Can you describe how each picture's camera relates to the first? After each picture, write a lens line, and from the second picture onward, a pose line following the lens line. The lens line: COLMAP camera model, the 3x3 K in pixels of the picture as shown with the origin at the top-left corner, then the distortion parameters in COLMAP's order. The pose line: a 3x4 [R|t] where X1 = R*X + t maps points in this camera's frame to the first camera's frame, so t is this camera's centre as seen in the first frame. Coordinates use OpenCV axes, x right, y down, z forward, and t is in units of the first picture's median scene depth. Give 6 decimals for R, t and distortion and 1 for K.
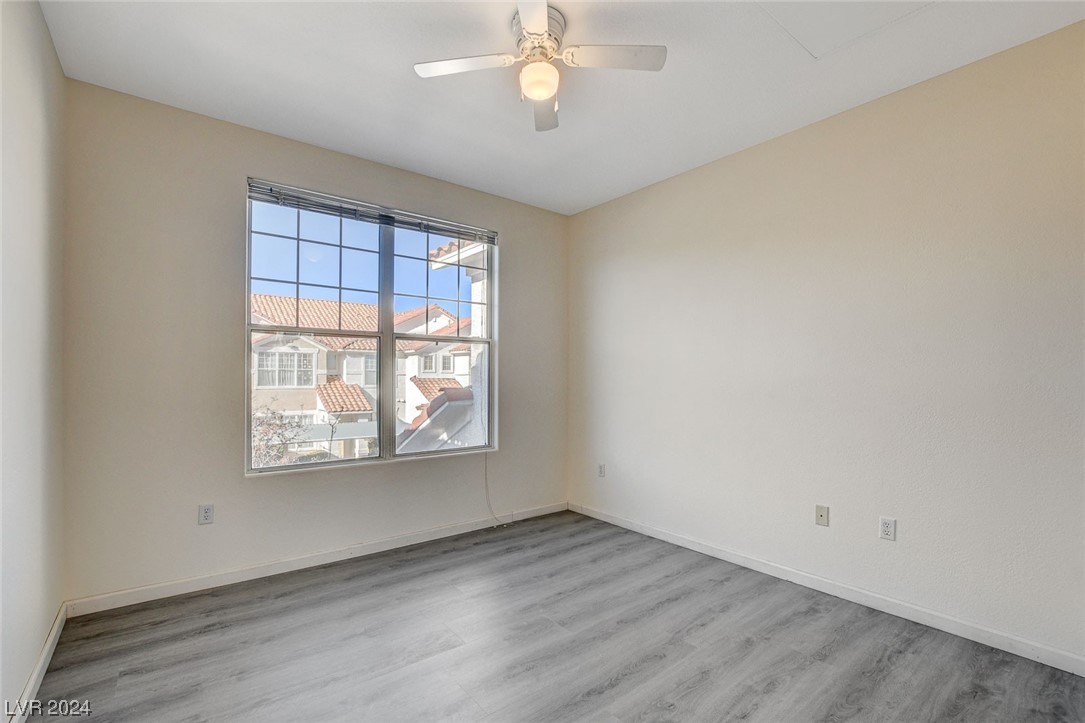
lens RADIAL K [[478.6, 0, 540.2], [0, 478.6, 354.4], [0, 0, 1]] dist [-0.017175, 0.000078]
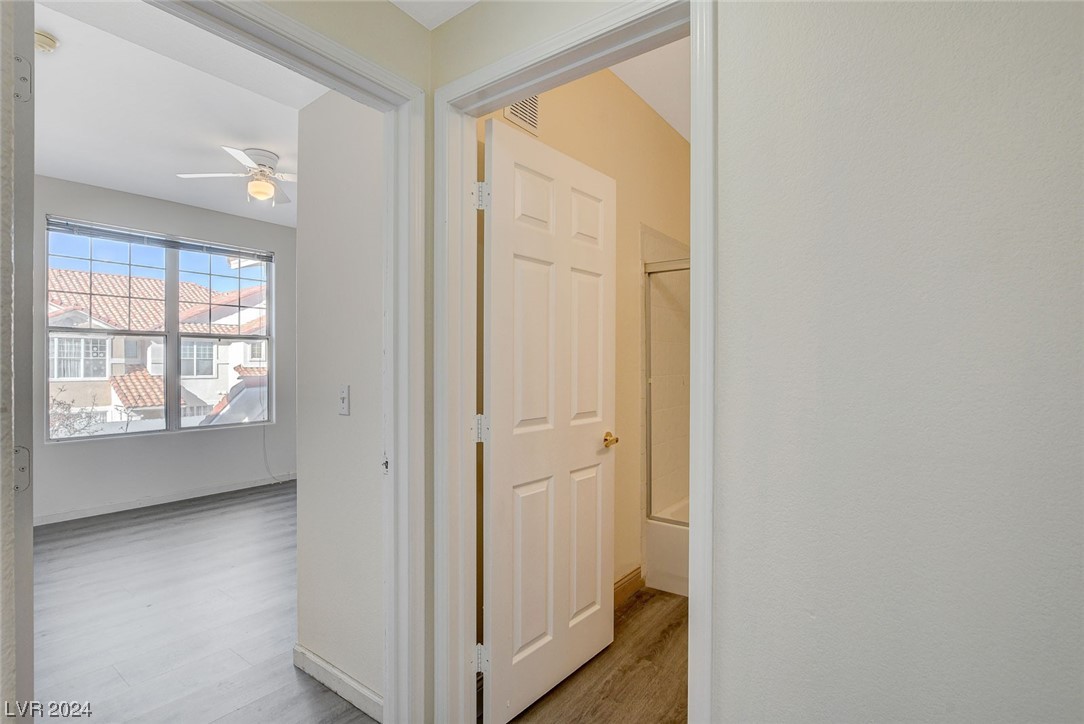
lens RADIAL K [[540.0, 0, 542.5], [0, 540.0, 343.9], [0, 0, 1]] dist [0.000827, -0.000362]
pose [[0.972637, 0.002125, 0.232320, 0.179497], [-0.004340, 0.999950, 0.009021, -0.018418], [-0.232289, -0.009782, 0.972598, -0.374047]]
